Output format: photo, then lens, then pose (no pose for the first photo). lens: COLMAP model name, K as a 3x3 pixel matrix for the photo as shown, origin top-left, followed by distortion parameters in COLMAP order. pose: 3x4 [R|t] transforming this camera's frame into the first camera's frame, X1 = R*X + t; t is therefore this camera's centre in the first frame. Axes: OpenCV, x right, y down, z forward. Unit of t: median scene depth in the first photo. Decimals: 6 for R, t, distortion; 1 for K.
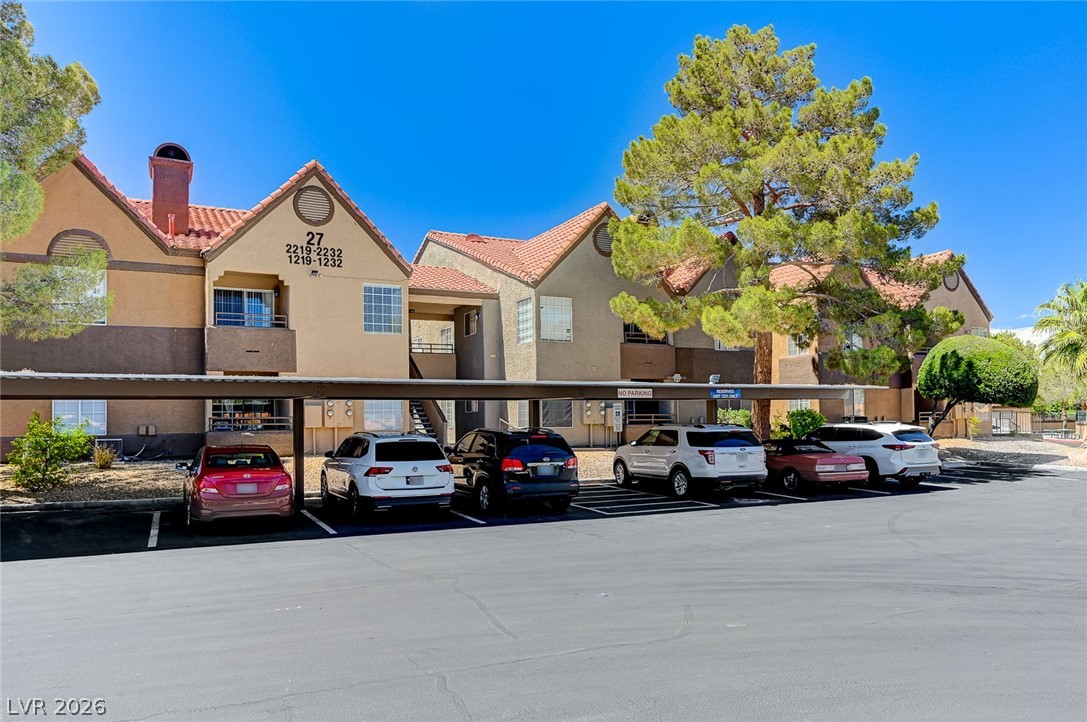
lens RADIAL K [[748.1, 0, 543.0], [0, 748.1, 363.5], [0, 0, 1]] dist [-0.003832, 0.000246]
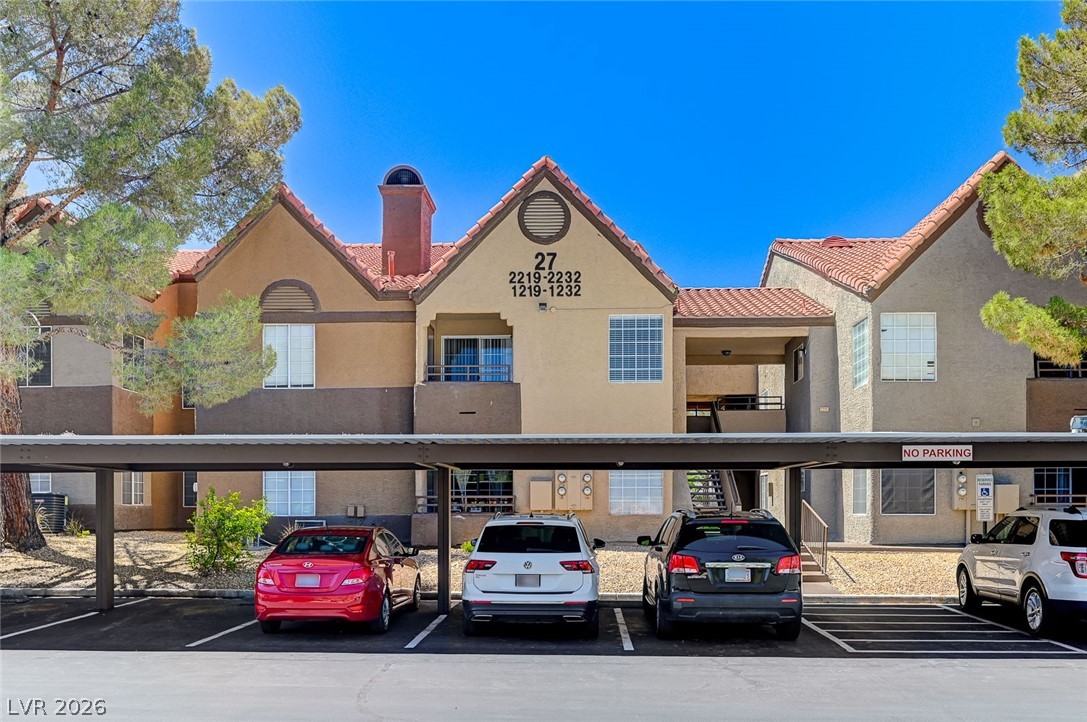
lens RADIAL K [[964.7, 0, 543.6], [0, 964.7, 478.3], [0, 0, 1]] dist [-0.004102, 0.000713]
pose [[0.877872, -0.007455, -0.478837, 0.159424], [0.027933, 0.998974, 0.035656, 0.017680], [0.478080, -0.044677, 0.877179, 0.134420]]
